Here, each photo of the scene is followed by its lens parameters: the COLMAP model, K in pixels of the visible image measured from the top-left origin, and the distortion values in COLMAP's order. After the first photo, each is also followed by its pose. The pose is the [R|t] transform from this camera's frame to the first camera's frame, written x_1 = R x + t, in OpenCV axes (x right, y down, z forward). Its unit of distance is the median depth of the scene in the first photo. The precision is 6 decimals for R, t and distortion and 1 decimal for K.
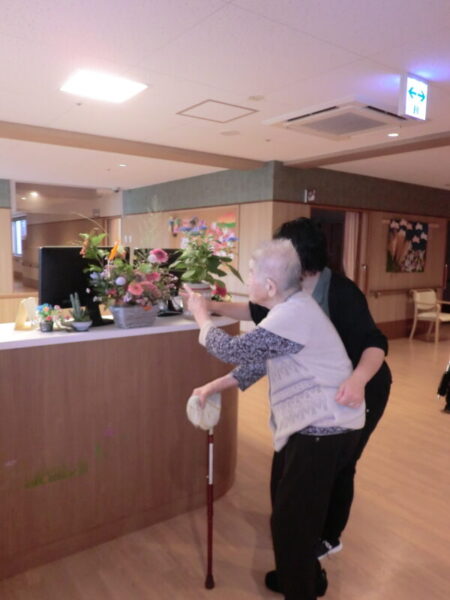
lens RADIAL K [[461.3, 0, 225.0], [0, 461.3, 300.0], [0, 0, 1]] dist [-0.002092, -0.097530]
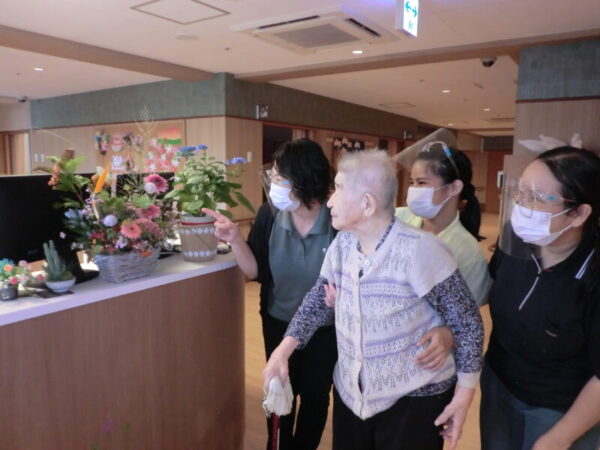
lens RADIAL K [[461.3, 0, 300.0], [0, 461.3, 225.0], [0, 0, 1]] dist [-0.002092, -0.097530]
pose [[0.940840, -0.049537, 0.335212, -0.108590], [0.043330, 0.998723, 0.025973, -0.022451], [-0.336070, -0.009912, 0.941785, 0.117808]]
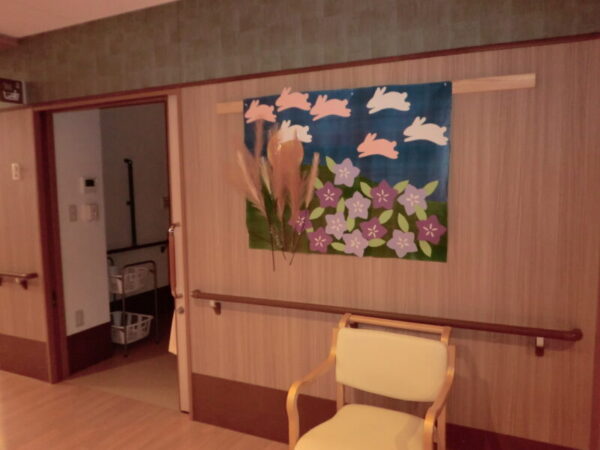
lens RADIAL K [[461.3, 0, 300.0], [0, 461.3, 225.0], [0, 0, 1]] dist [-0.002092, -0.097530]
pose [[0.490069, 0.049962, -0.870251, 1.242455], [-0.082787, 0.996511, 0.010590, -0.154959], [0.867744, 0.066856, 0.492495, 1.556660]]
